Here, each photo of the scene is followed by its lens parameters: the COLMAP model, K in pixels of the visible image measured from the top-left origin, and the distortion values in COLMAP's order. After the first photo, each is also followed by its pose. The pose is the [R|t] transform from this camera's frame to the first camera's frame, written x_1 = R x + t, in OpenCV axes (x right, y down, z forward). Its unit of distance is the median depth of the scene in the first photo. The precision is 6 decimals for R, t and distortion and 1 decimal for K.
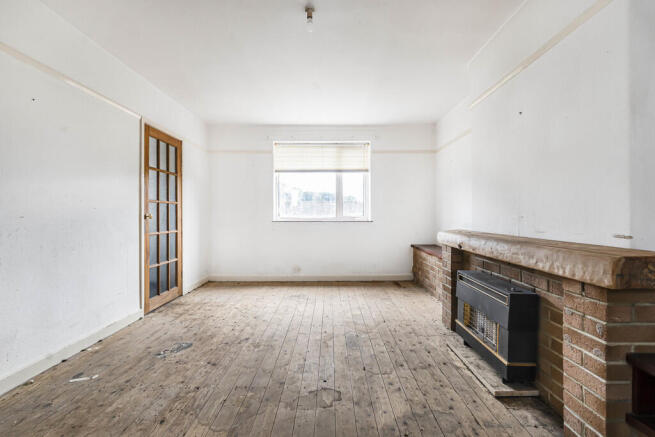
lens RADIAL K [[298.8, 0, 329.6], [0, 298.8, 216.5], [0, 0, 1]] dist [-0.004422, -0.000030]
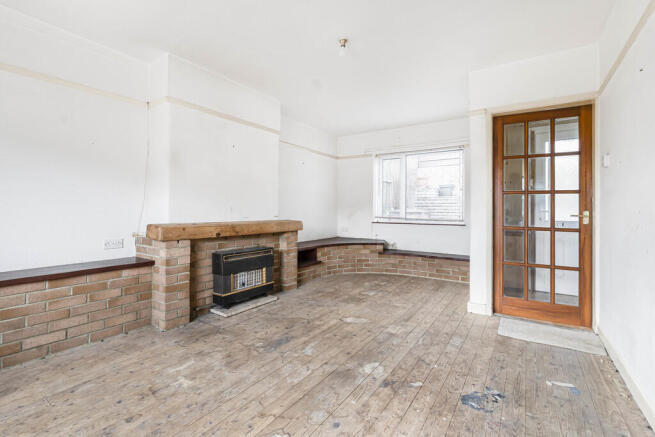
lens RADIAL K [[298.8, 0, 329.1], [0, 298.8, 213.8], [0, 0, 1]] dist [-0.004422, -0.000030]
pose [[-0.836789, -0.008917, 0.547452, -0.711766], [-0.002316, 0.999916, 0.012747, -0.000656], [-0.547520, 0.009399, -0.836740, 2.130313]]
